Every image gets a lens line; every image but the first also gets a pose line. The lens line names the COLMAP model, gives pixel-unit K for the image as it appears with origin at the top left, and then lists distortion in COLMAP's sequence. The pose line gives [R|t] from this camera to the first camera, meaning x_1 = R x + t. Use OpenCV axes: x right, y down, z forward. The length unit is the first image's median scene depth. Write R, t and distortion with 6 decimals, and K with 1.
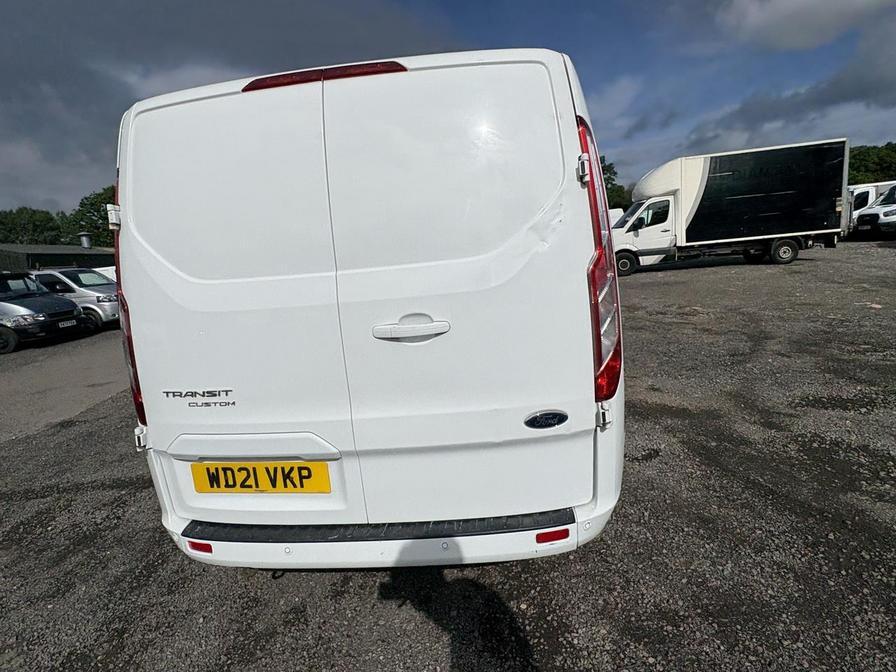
lens RADIAL K [[496.0, 0, 442.5], [0, 496.0, 337.8], [0, 0, 1]] dist [0.002105, 0.000490]
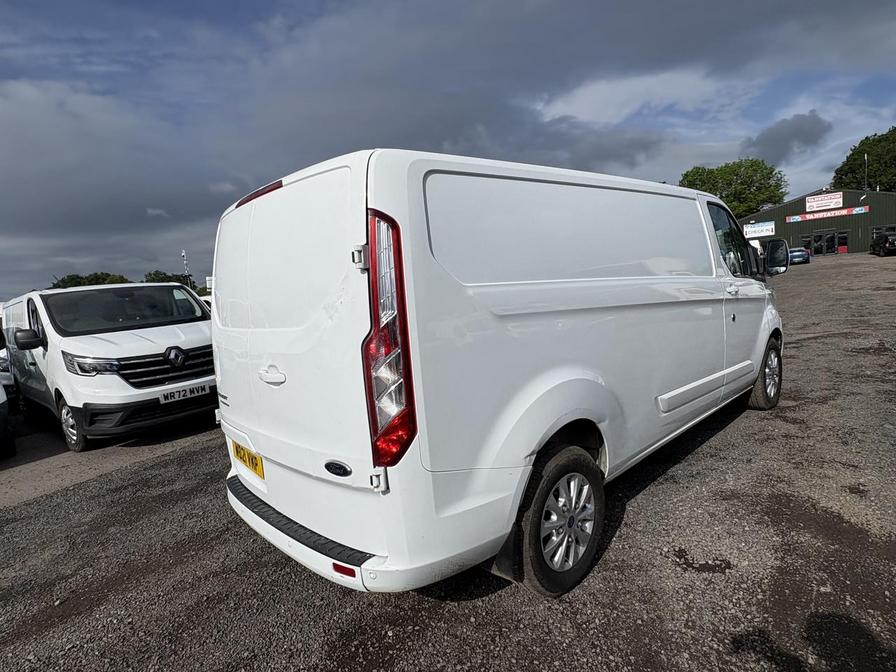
lens RADIAL K [[496.0, 0, 441.6], [0, 496.0, 340.4], [0, 0, 1]] dist [0.002105, 0.000490]
pose [[0.747725, 0.090941, -0.657751, 0.148230], [-0.089147, 0.995358, 0.036277, -0.026295], [0.657997, 0.031512, 0.752361, 0.035203]]
